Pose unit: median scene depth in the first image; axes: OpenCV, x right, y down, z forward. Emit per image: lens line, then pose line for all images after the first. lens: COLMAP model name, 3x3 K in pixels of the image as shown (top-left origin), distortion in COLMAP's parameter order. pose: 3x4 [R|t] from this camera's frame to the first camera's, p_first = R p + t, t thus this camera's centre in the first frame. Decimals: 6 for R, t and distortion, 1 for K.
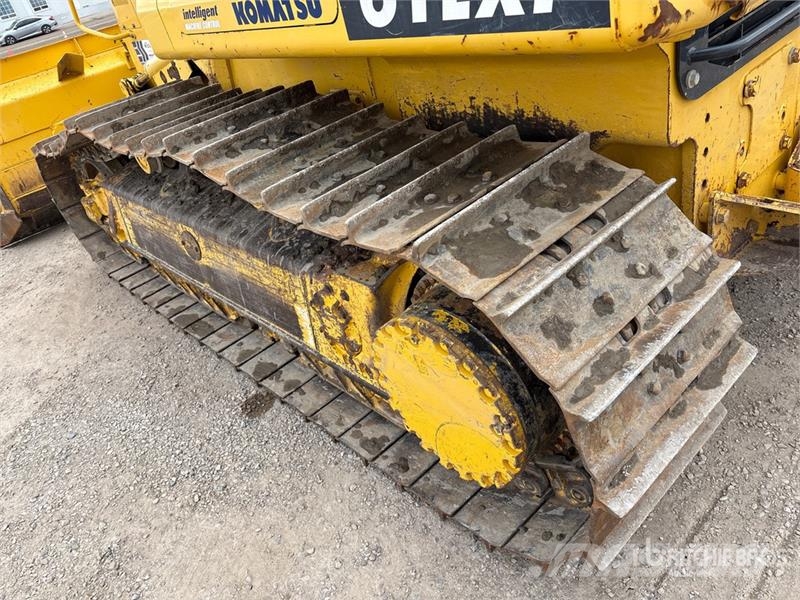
lens RADIAL K [[618.3, 0, 394.5], [0, 618.3, 278.2], [0, 0, 1]] dist [0.009114, 0.001106]
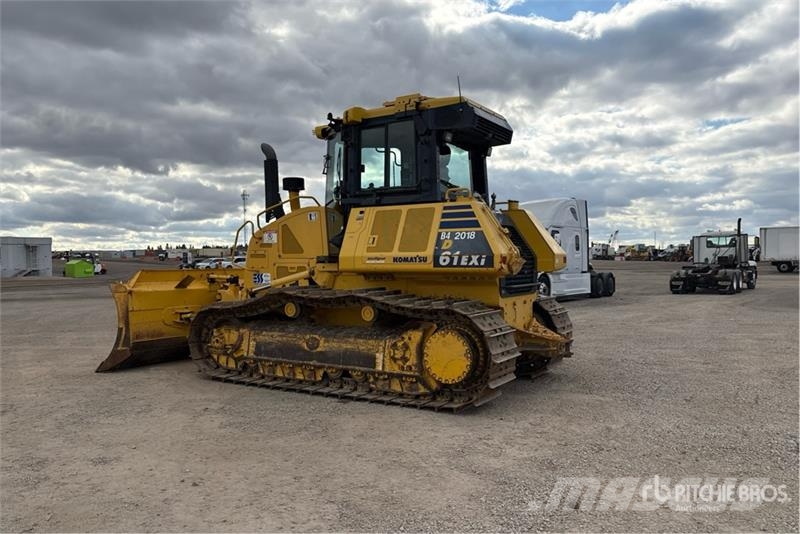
lens RADIAL K [[607.5, 0, 411.7], [0, 607.5, 269.9], [0, 0, 1]] dist [0.099113, -0.097195]
pose [[0.933272, 0.224558, 0.280317, -1.774620], [-0.042504, 0.844021, -0.534624, 2.432113], [-0.356648, 0.487034, 0.797245, -2.989398]]
